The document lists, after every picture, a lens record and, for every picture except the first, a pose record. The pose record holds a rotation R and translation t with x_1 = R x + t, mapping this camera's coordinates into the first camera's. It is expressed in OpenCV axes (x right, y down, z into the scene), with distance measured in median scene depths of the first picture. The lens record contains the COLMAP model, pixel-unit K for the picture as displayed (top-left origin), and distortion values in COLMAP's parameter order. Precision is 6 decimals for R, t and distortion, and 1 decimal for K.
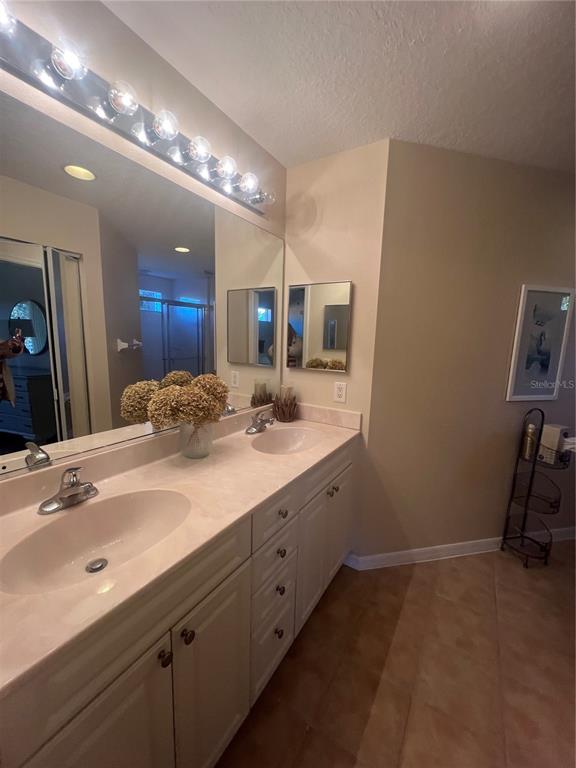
lens RADIAL K [[307.1, 0, 285.9], [0, 307.1, 385.6], [0, 0, 1]] dist [-0.001802, -0.000125]
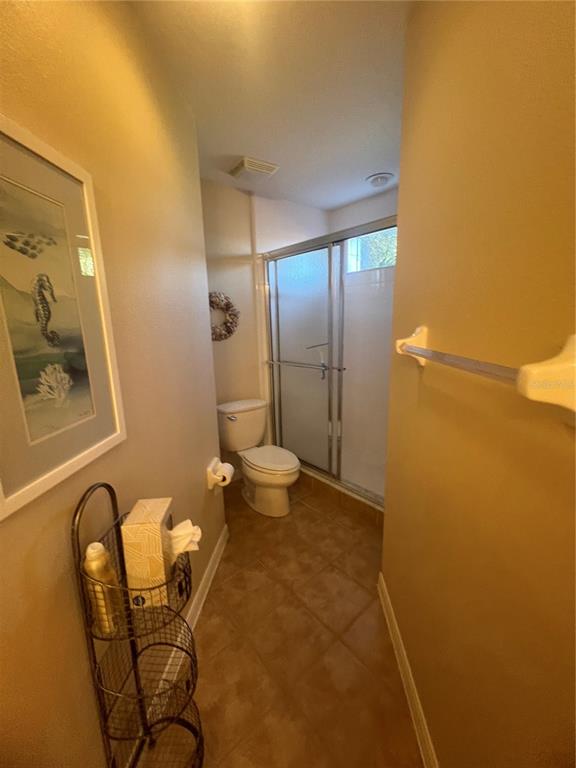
lens RADIAL K [[307.1, 0, 287.3], [0, 307.1, 384.4], [0, 0, 1]] dist [-0.001802, -0.000125]
pose [[0.285874, -0.227697, 0.930822, 0.576010], [0.178399, 0.967024, 0.181763, -0.075071], [-0.941515, 0.114096, 0.317068, 0.655200]]
